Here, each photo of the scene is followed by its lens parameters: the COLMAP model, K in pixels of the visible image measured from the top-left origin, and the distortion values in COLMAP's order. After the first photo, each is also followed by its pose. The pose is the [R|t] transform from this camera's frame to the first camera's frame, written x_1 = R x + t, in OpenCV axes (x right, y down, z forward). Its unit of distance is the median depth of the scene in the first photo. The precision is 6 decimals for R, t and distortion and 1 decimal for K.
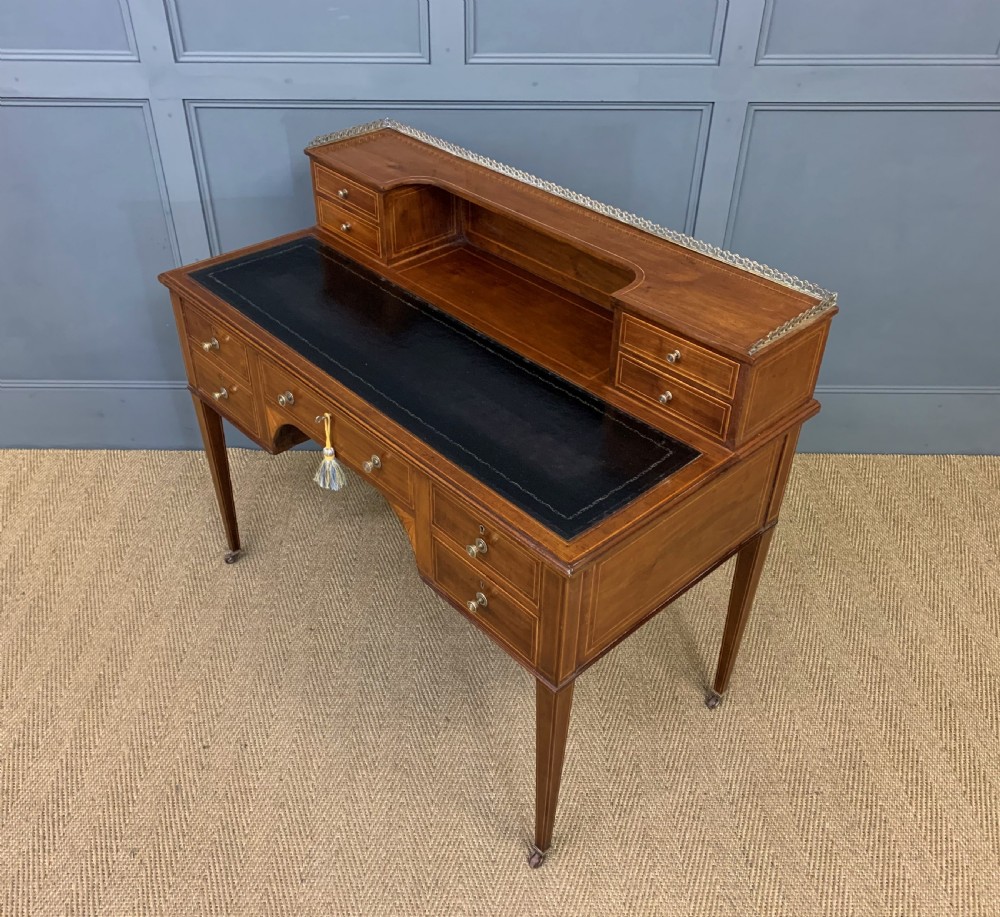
lens RADIAL K [[926.0, 0, 478.4], [0, 926.0, 445.7], [0, 0, 1]] dist [0.010337, 0.009030]
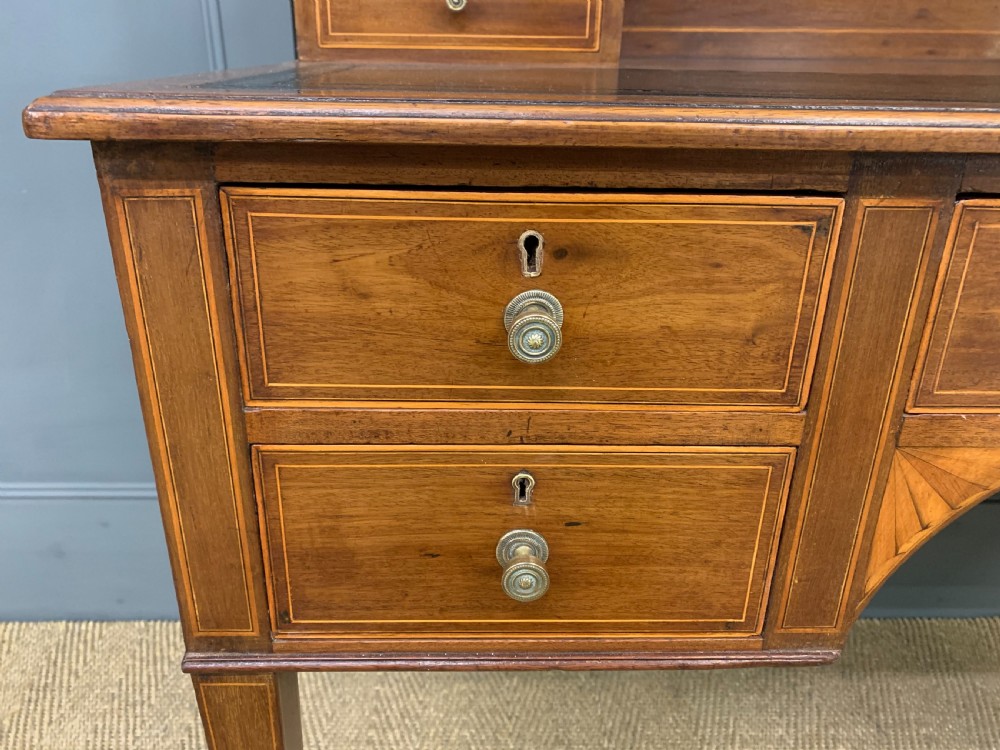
lens RADIAL K [[771.0, 0, 492.0], [0, 771.0, 371.8], [0, 0, 1]] dist [0.003452, 0.004329]
pose [[0.999788, -0.001572, 0.020528, -0.231926], [0.006246, 0.973251, -0.229661, -0.039736], [-0.019617, 0.229741, 0.973054, 0.726241]]
